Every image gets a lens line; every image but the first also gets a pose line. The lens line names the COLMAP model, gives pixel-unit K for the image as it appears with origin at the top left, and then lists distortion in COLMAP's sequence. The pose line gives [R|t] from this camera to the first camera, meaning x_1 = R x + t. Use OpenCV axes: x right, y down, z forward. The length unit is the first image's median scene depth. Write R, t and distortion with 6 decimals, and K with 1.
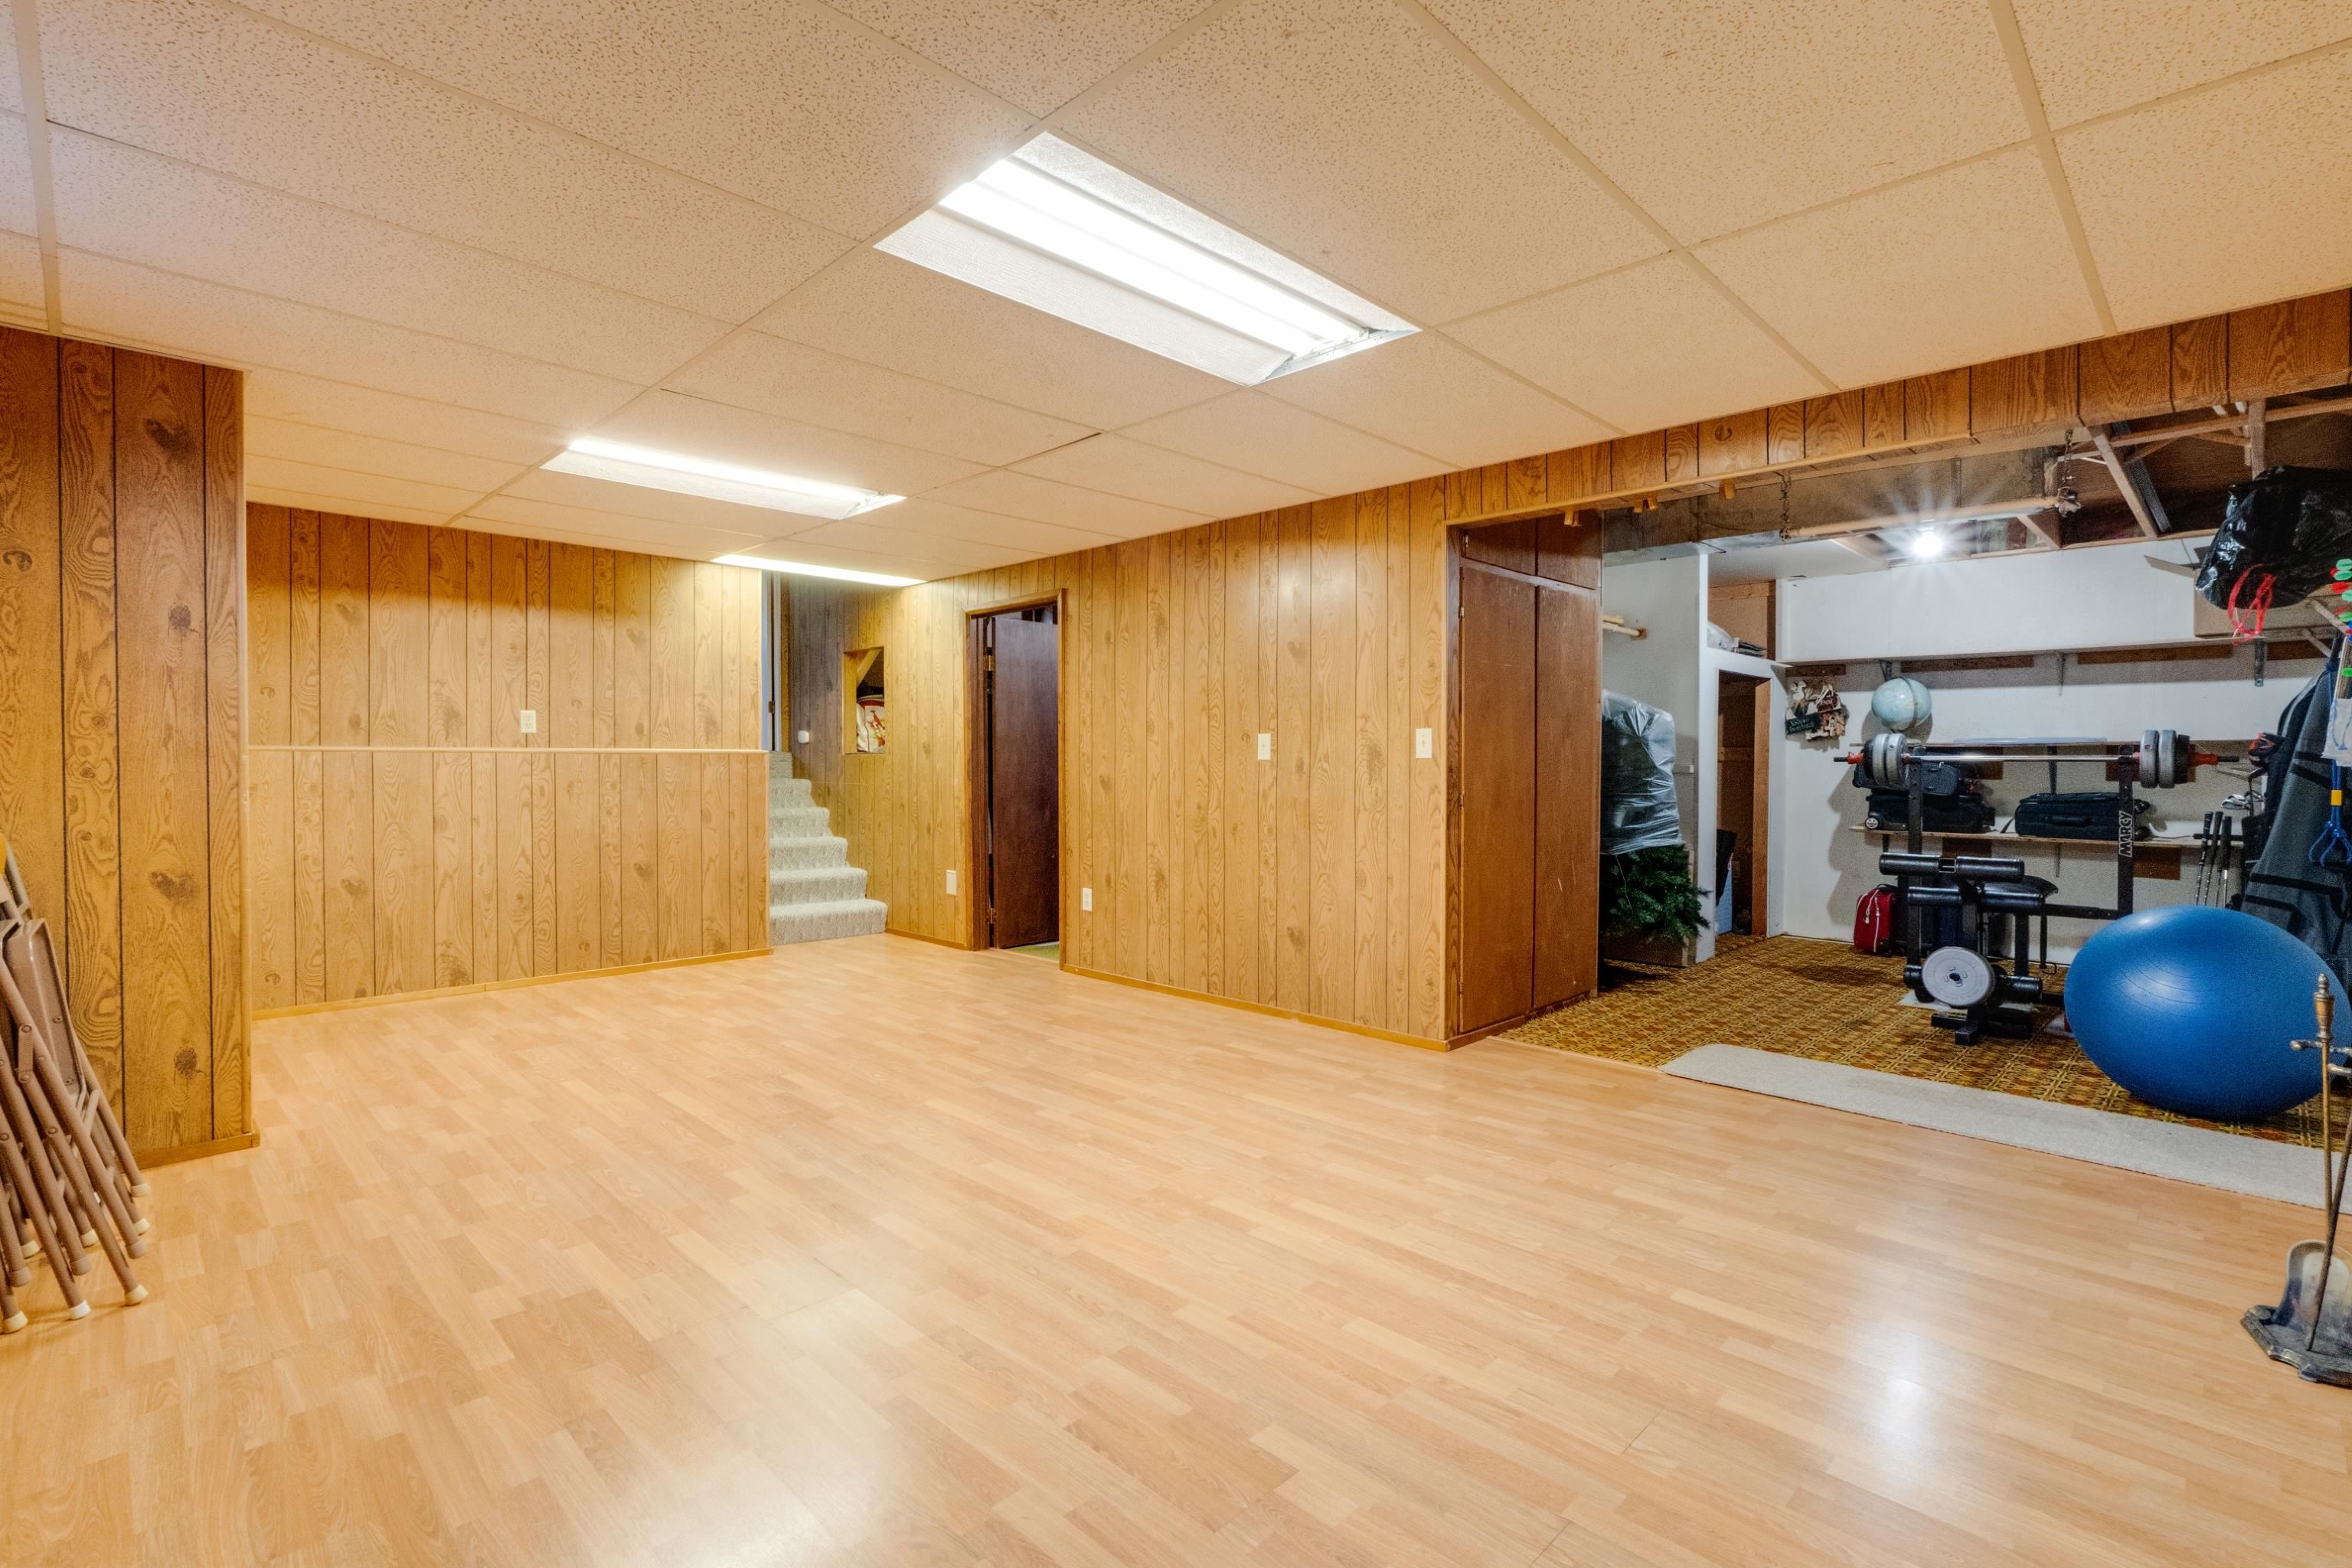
lens RADIAL K [[1070.8, 0, 1160.6], [0, 1070.8, 774.7], [0, 0, 1]] dist [-0.009043, 0.001032]
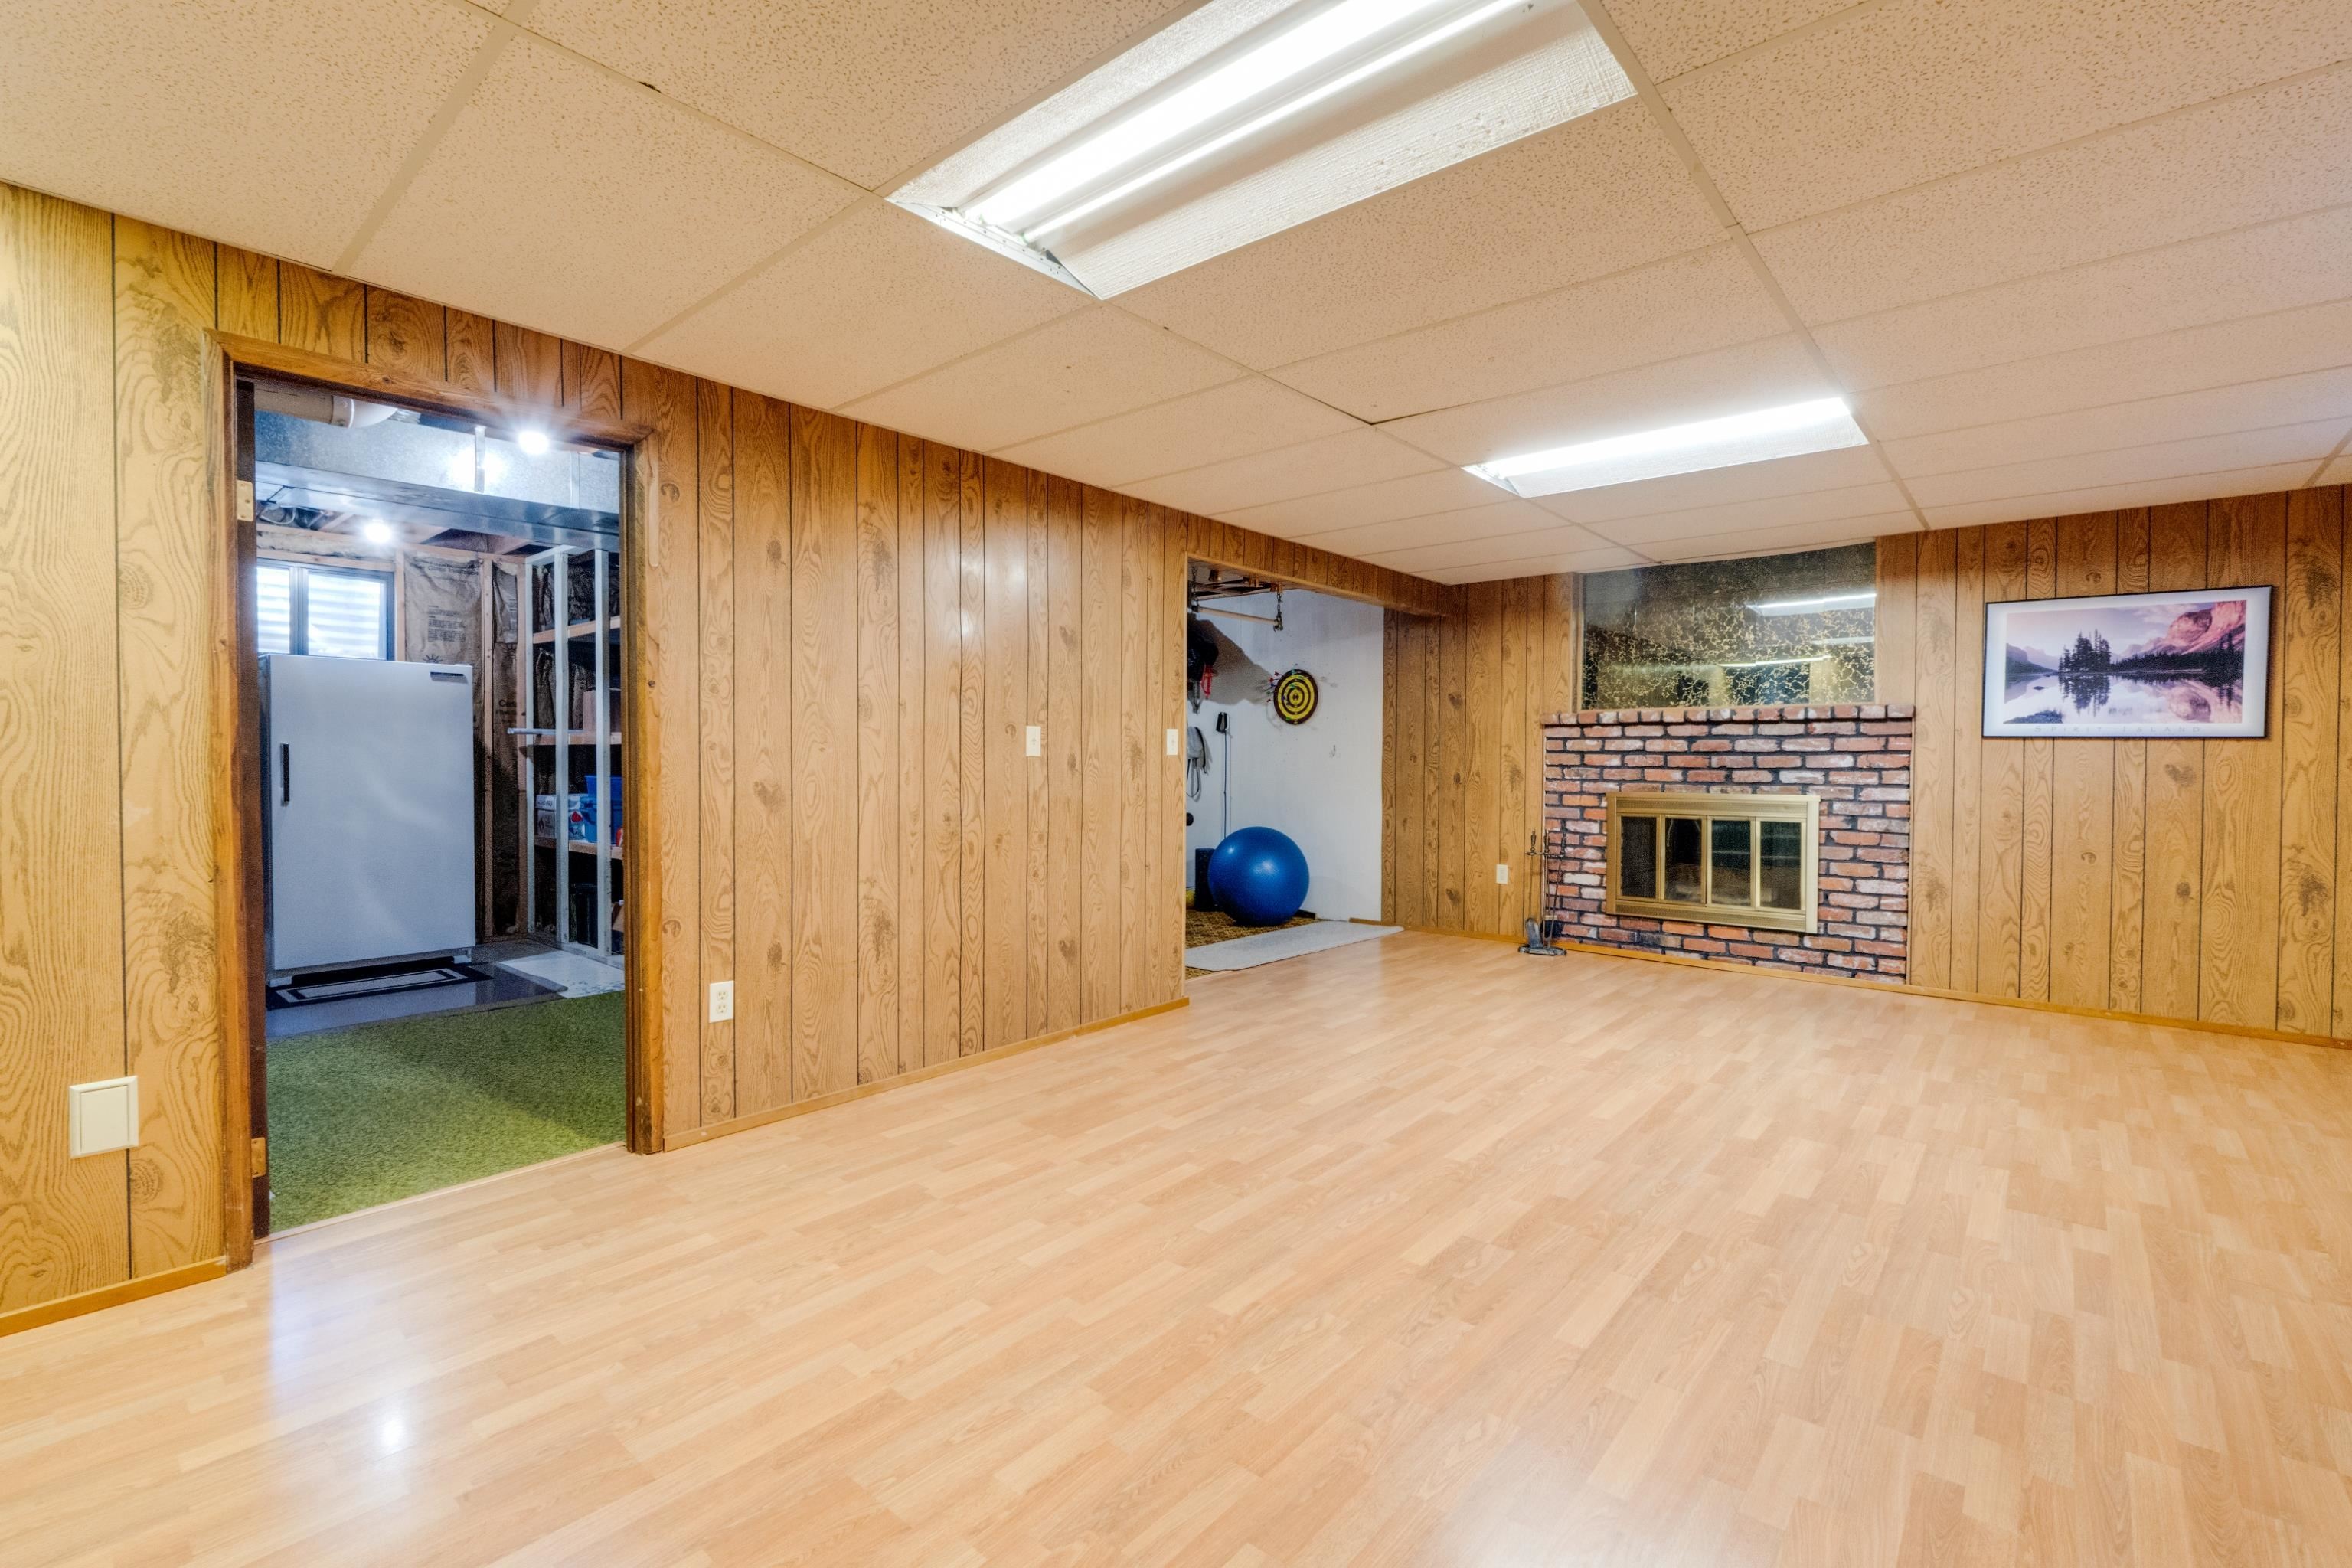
lens RADIAL K [[1045.3, 0, 1183.2], [0, 1045.3, 775.2], [0, 0, 1]] dist [-0.008054, -0.000648]
pose [[-0.082201, -0.020688, 0.996401, -0.890772], [0.007865, 0.999740, 0.021406, -0.018479], [-0.996585, 0.009596, -0.082017, 1.117003]]
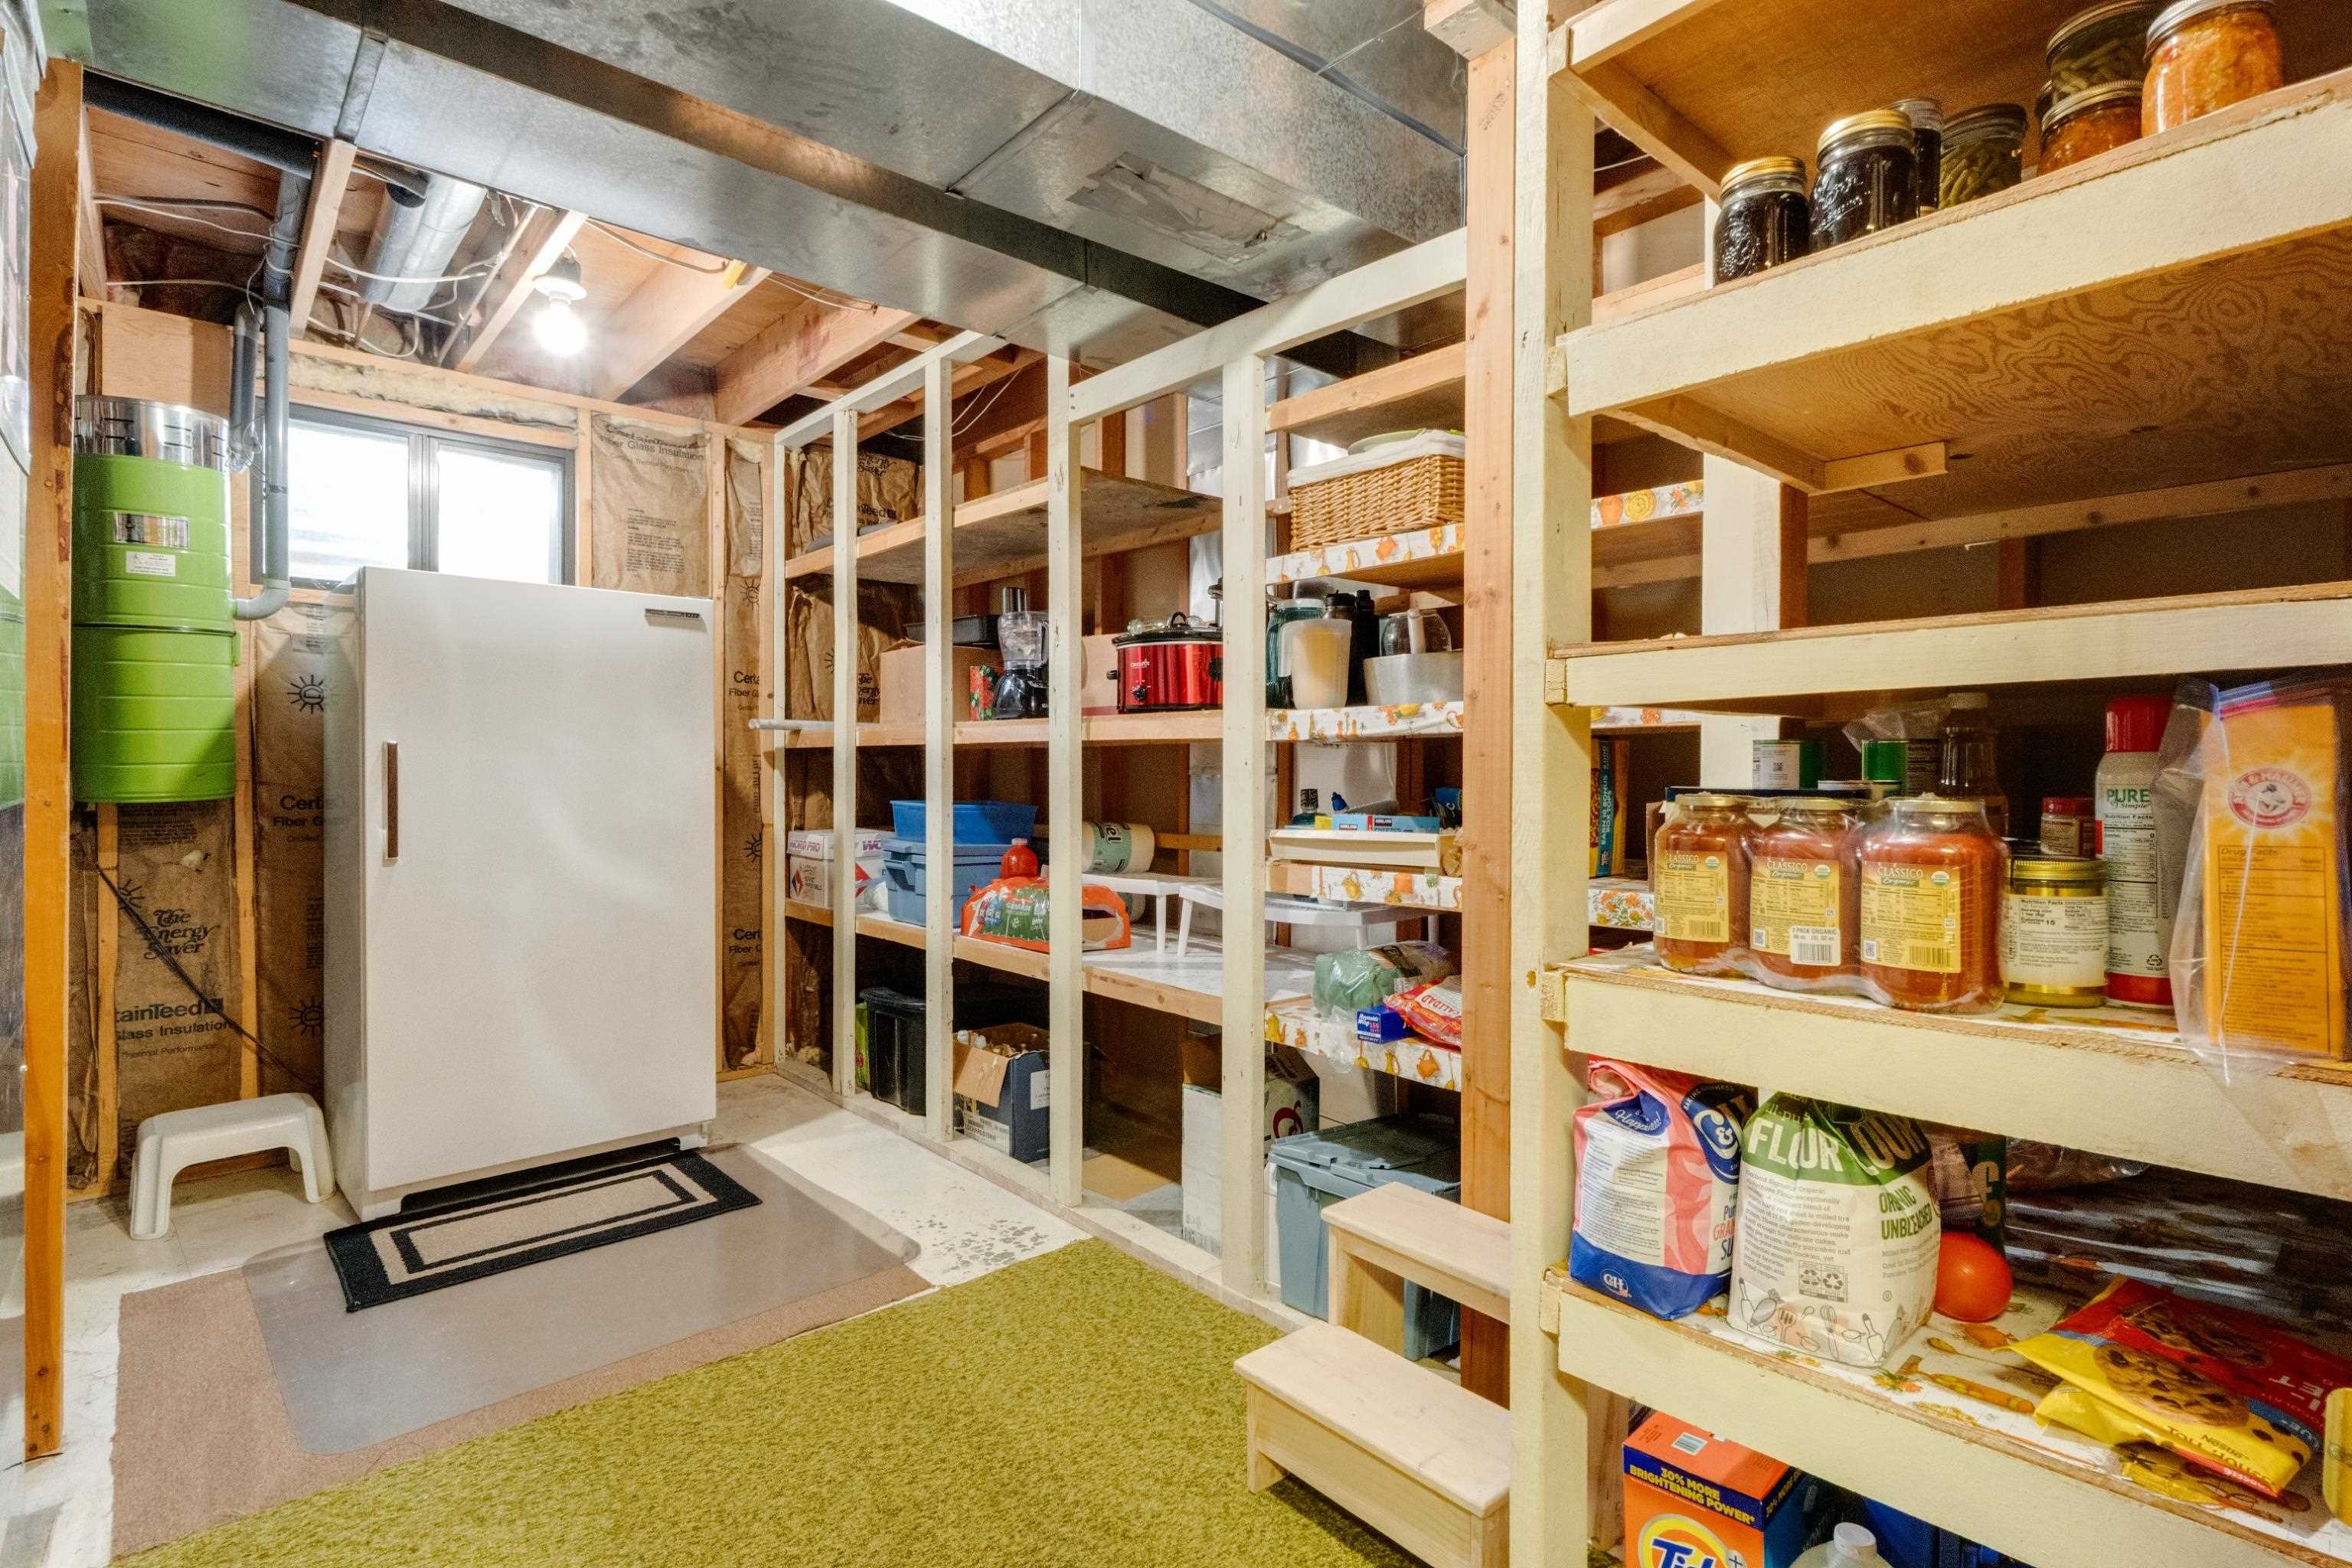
lens RADIAL K [[1142.5, 0, 1176.5], [0, 1142.5, 774.0], [0, 0, 1]] dist [-0.004534, 0.000679]
pose [[0.047915, -0.009471, 0.998807, -0.561720], [0.009846, 0.999911, 0.009009, -0.019336], [-0.998803, 0.009402, 0.048004, 1.346699]]
